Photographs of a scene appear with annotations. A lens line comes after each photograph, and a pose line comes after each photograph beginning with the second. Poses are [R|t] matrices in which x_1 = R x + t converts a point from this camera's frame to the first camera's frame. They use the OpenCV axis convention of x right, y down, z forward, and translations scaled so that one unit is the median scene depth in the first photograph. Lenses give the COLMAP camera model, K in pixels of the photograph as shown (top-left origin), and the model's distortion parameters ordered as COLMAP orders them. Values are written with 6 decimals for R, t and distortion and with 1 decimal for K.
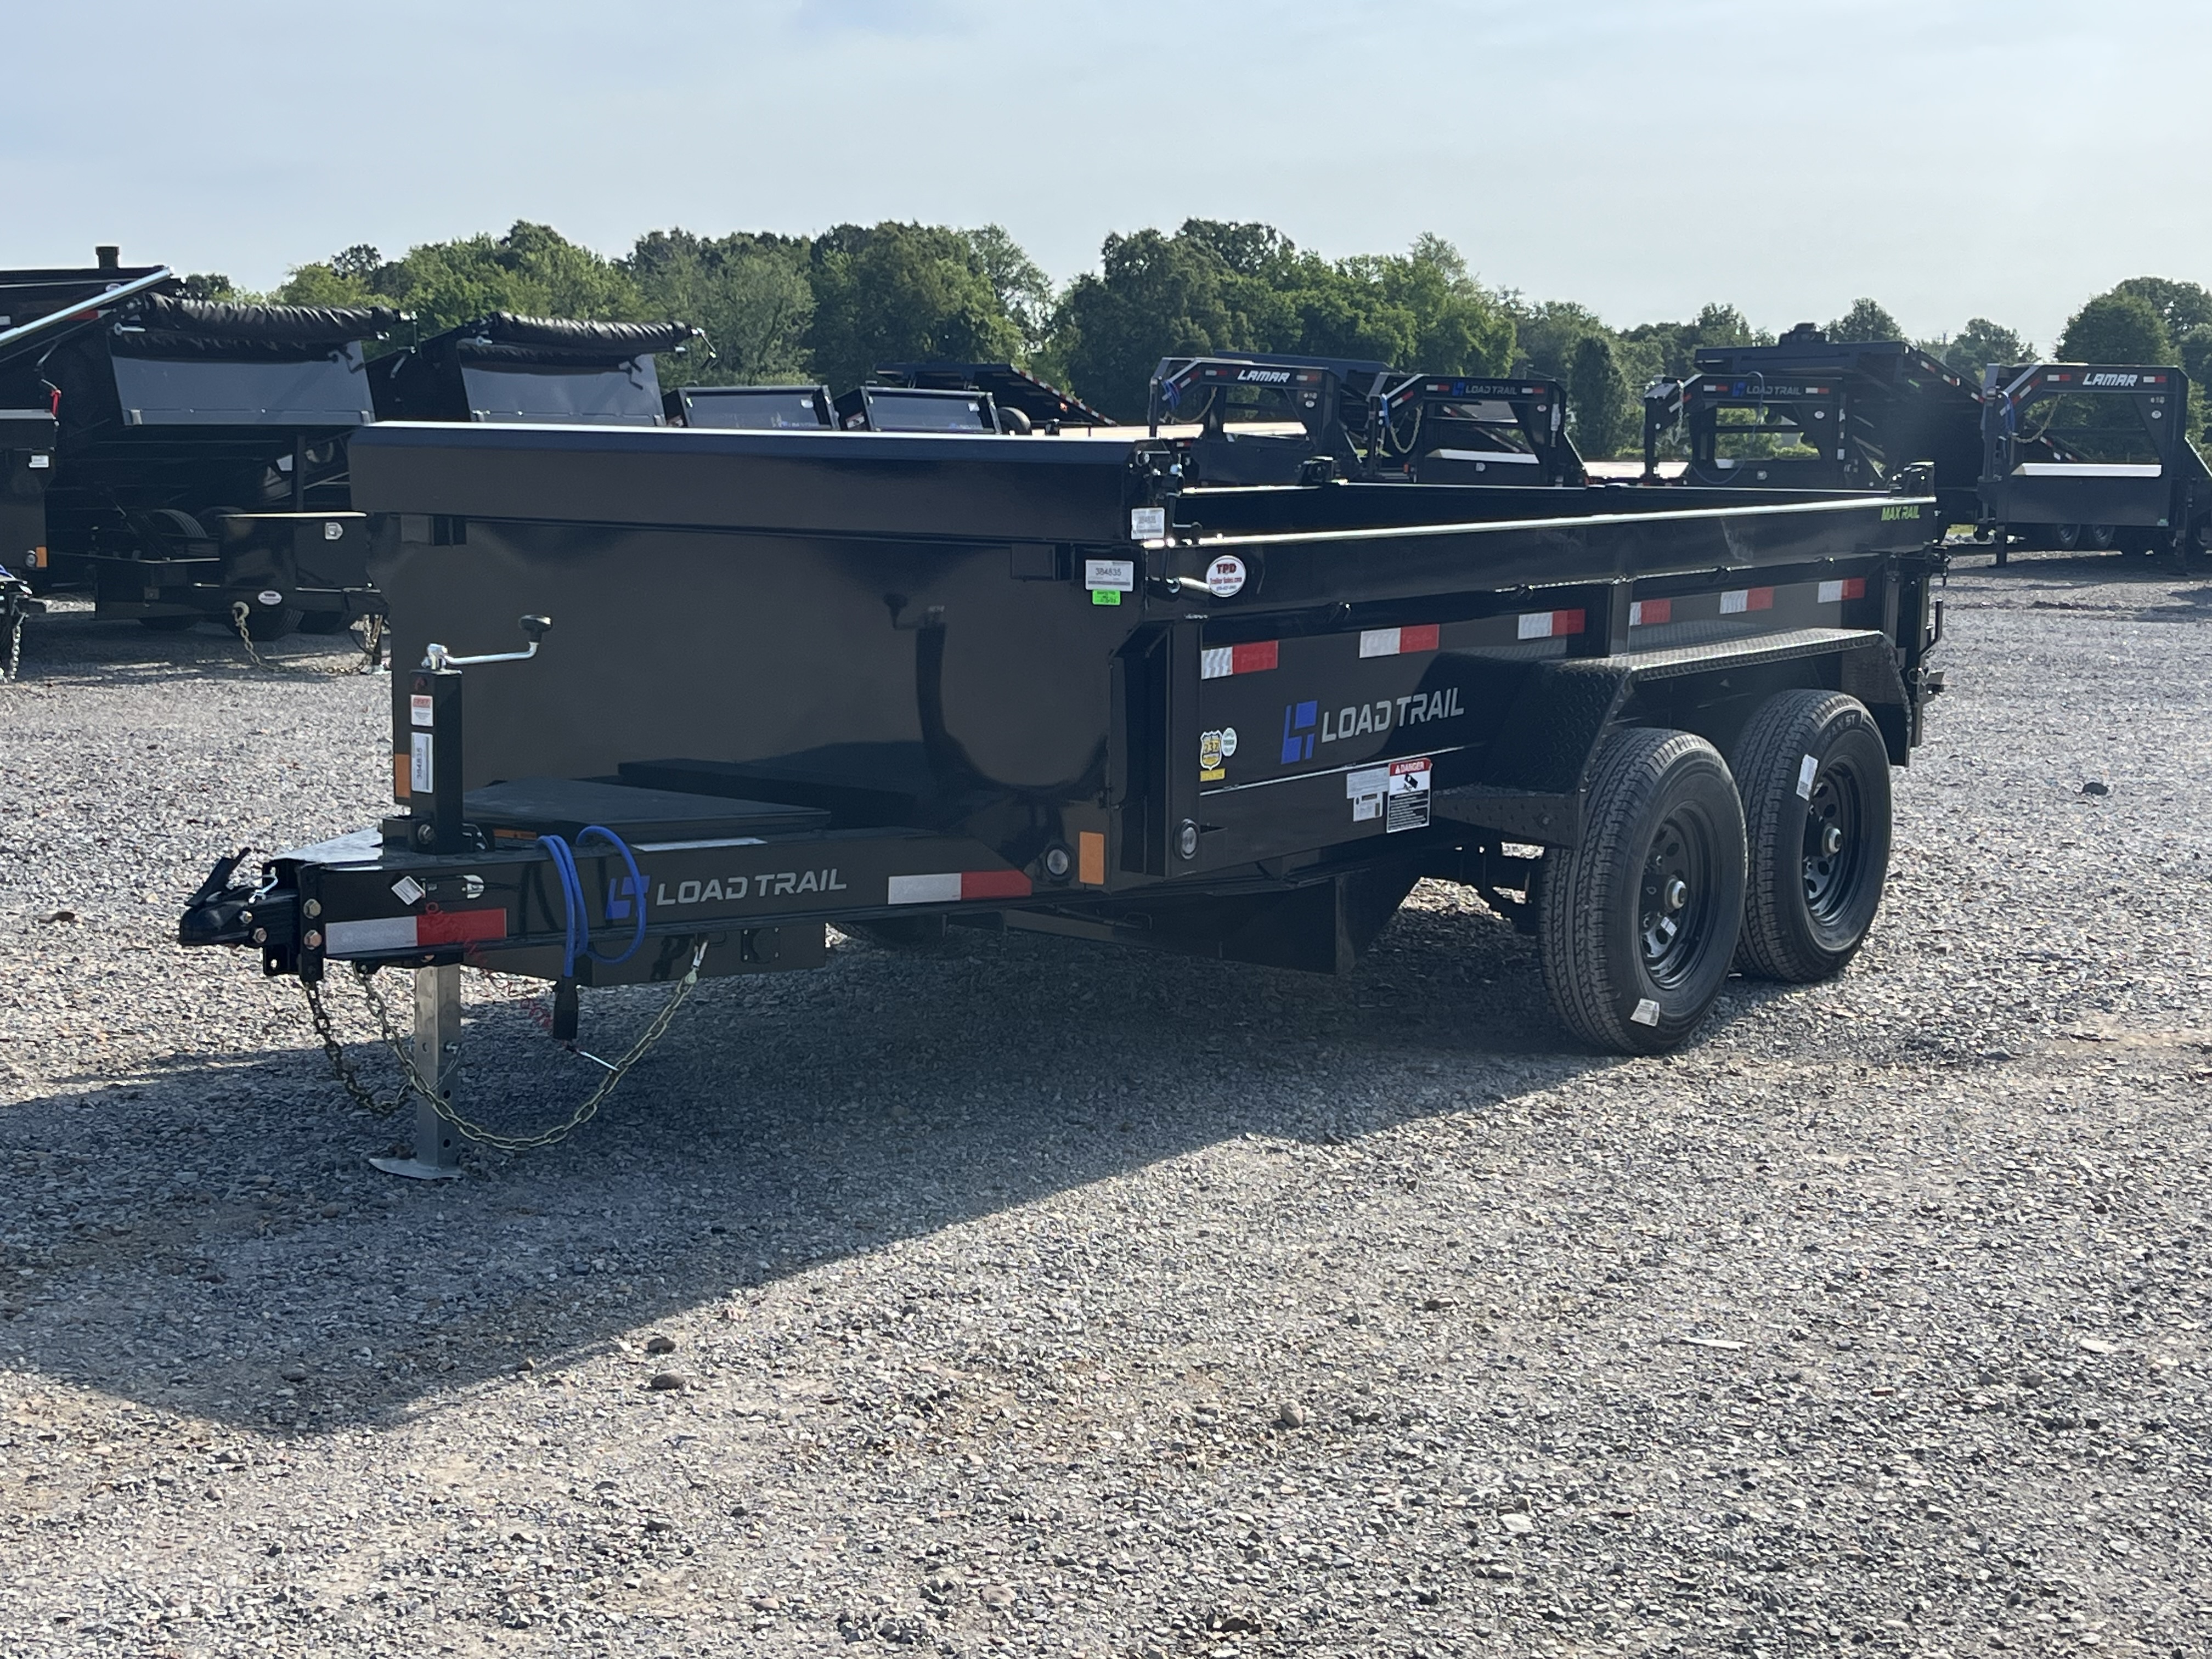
lens RADIAL K [[3015.0, 0, 1109.7], [0, 3015.0, 856.1], [0, 0, 1]] dist [0.147378, -0.526019]
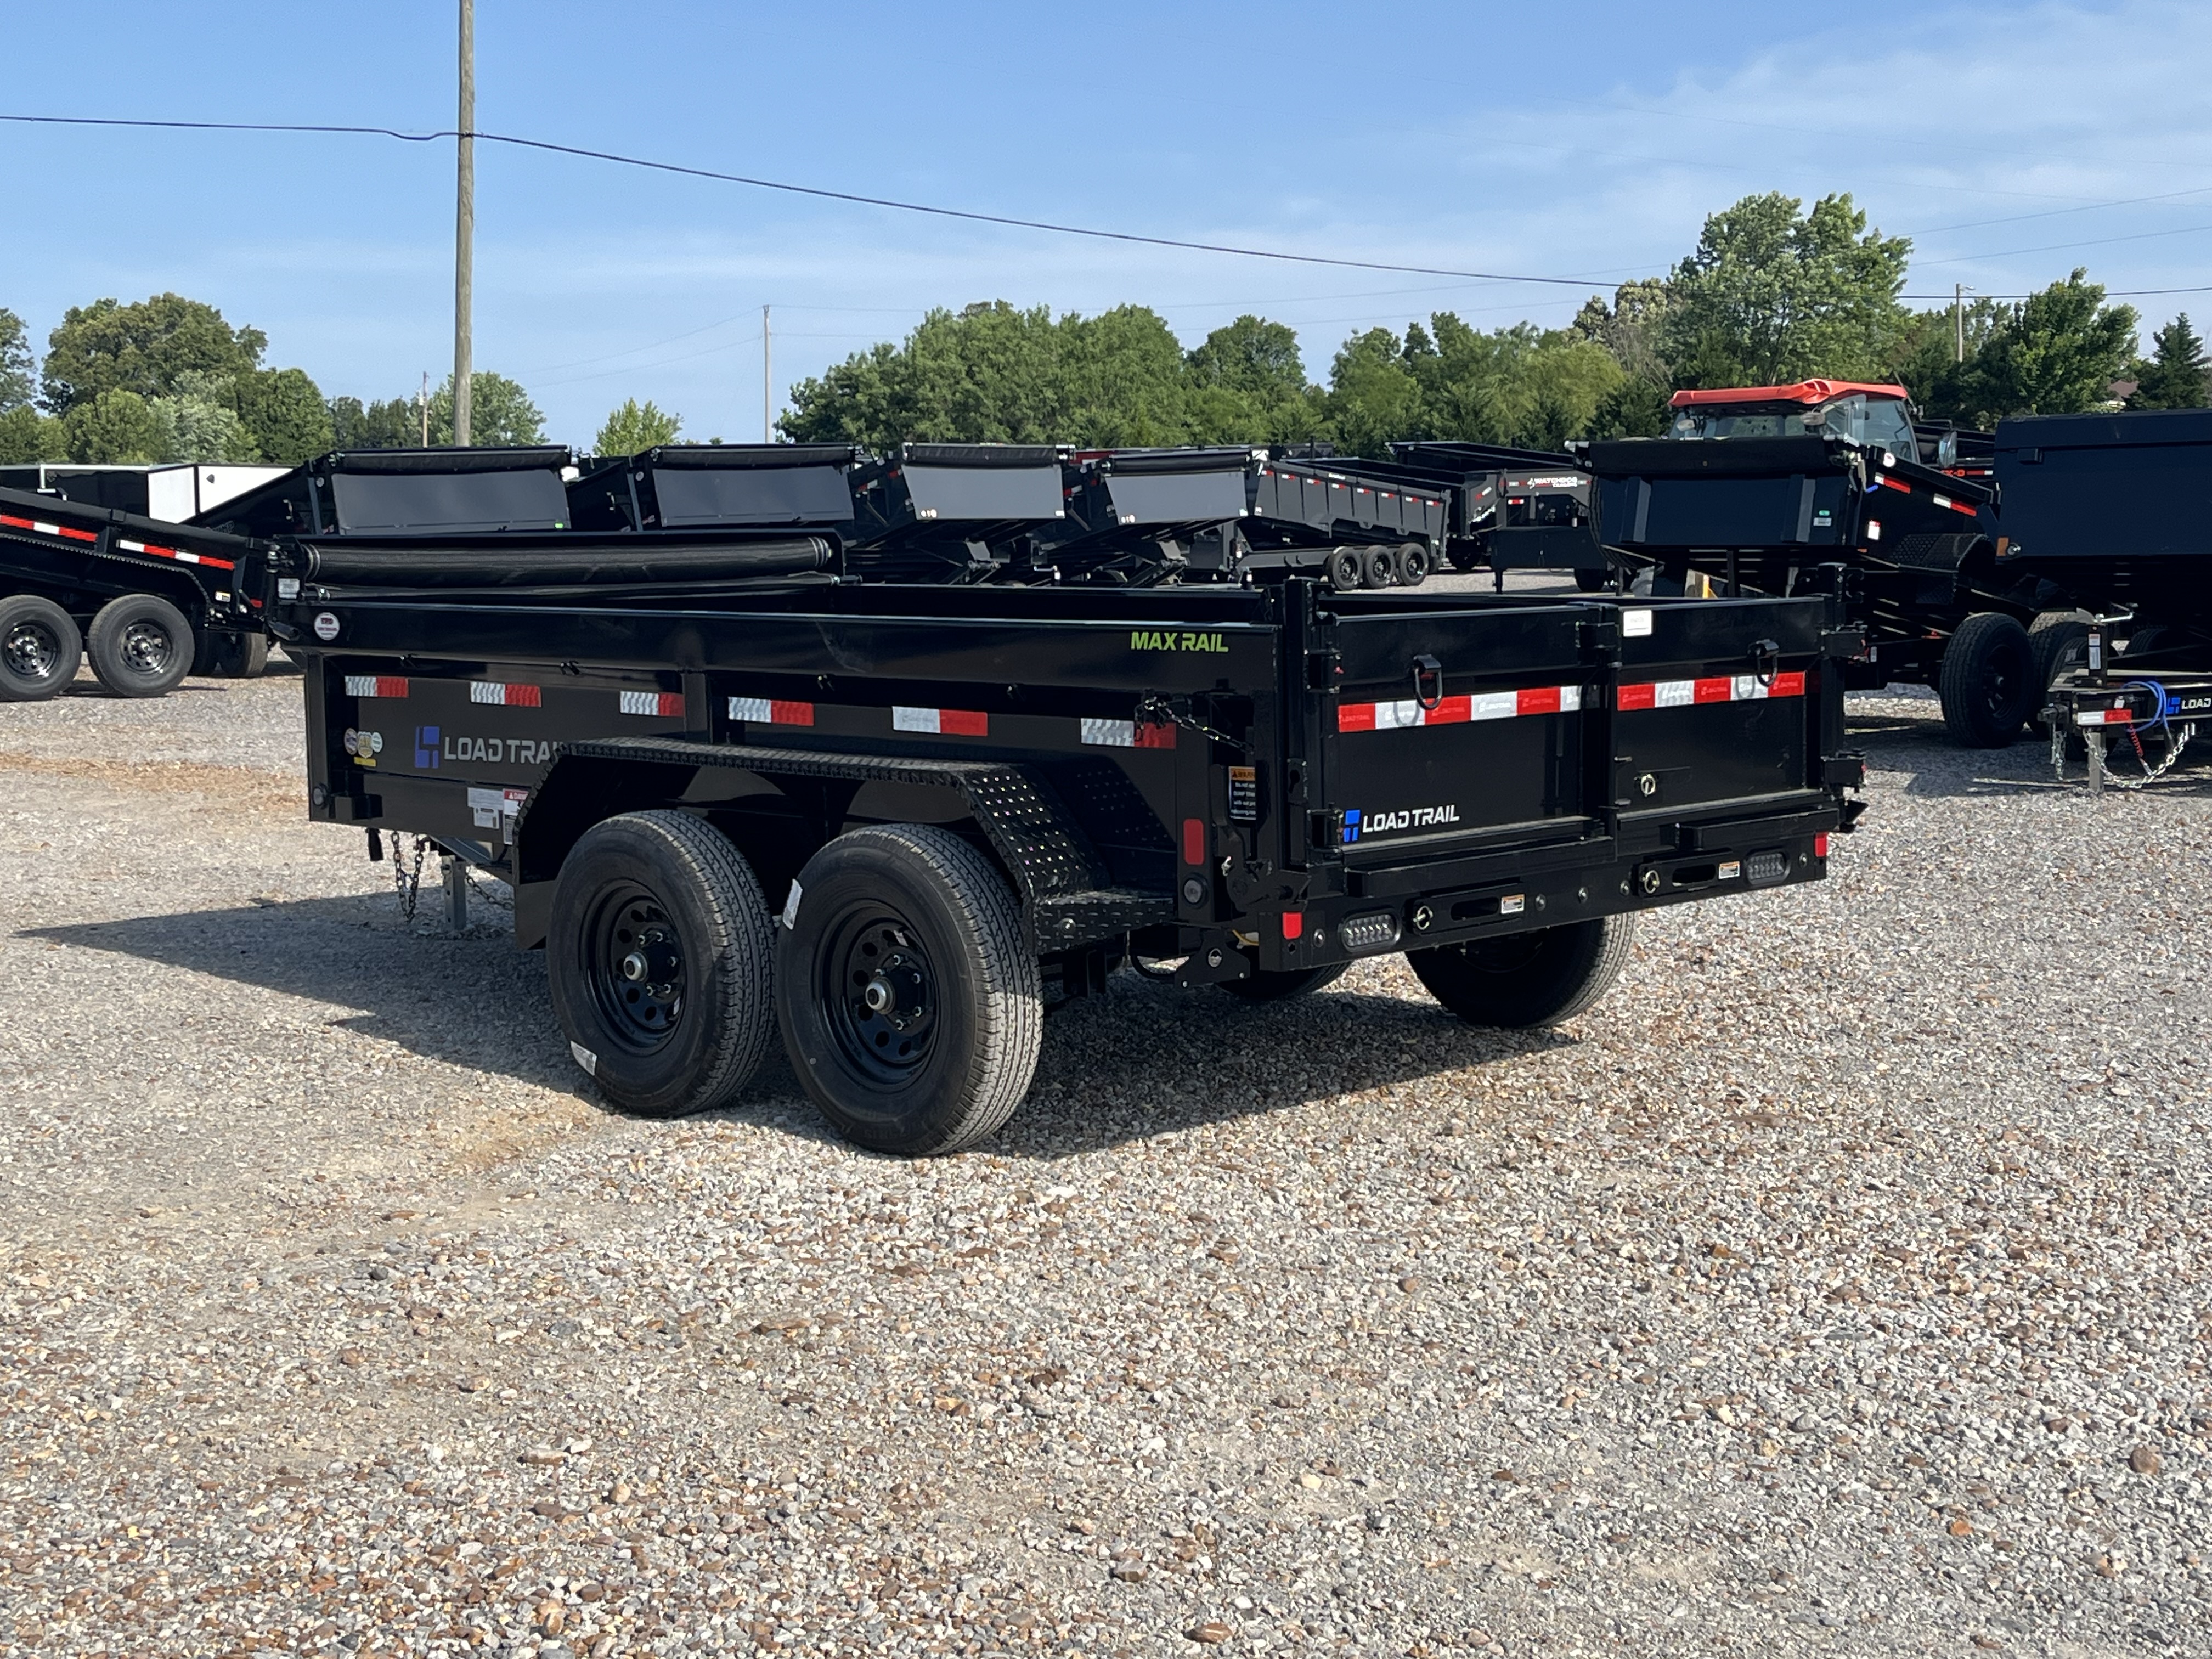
lens RADIAL K [[2979.7, 0, 1134.3], [0, 2979.7, 831.4], [0, 0, 1]] dist [0.151743, -0.510361]
pose [[-0.154550, 0.097993, -0.983113, 1.458061], [-0.136758, 0.983368, 0.119518, -0.225486], [0.978474, 0.152920, -0.138578, 1.608001]]
